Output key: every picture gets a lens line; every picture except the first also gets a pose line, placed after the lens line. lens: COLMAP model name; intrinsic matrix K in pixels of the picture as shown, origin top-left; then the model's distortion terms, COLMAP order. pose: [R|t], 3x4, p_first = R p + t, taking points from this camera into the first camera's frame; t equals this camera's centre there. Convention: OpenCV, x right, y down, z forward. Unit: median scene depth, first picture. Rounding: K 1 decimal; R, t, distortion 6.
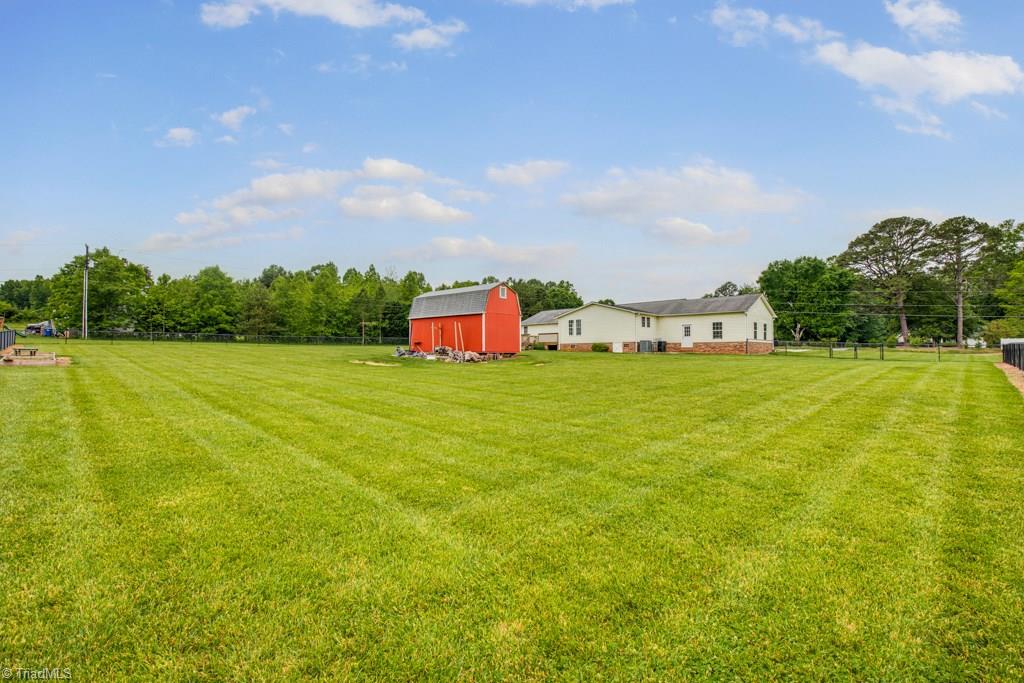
lens RADIAL K [[476.2, 0, 512.0], [0, 476.2, 341.5], [0, 0, 1]] dist [-0.033967, 0.000196]
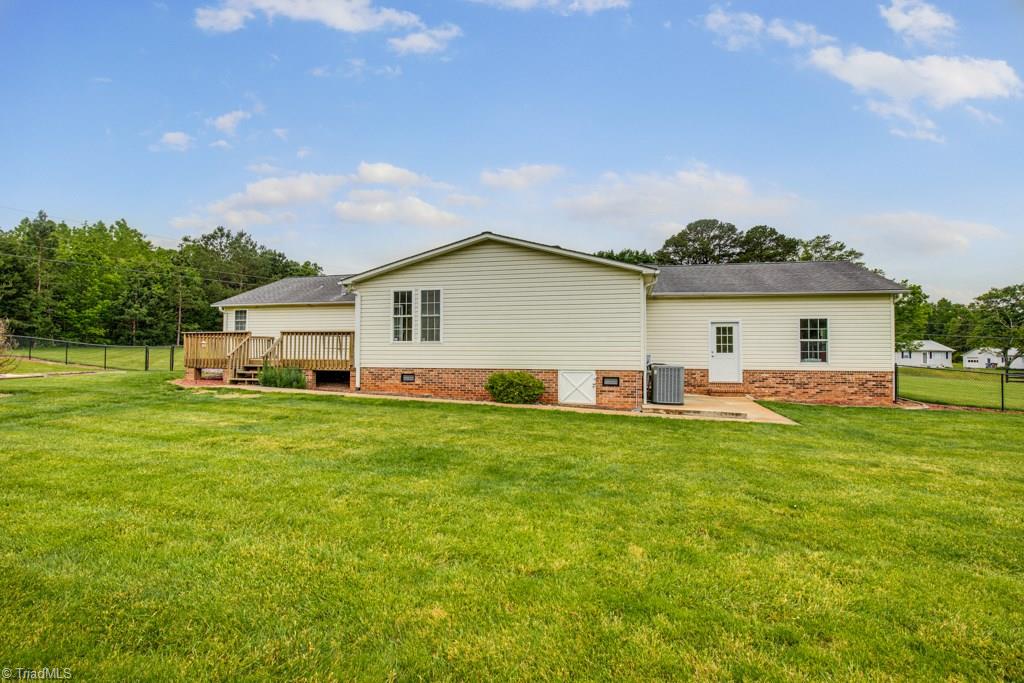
lens RADIAL K [[476.2, 0, 512.0], [0, 476.2, 341.5], [0, 0, 1]] dist [-0.033967, 0.000196]
pose [[0.862343, 0.023184, 0.505793, 0.031749], [-0.022944, 0.999714, -0.006705, -0.012667], [-0.505804, -0.005822, 0.862629, 0.712175]]
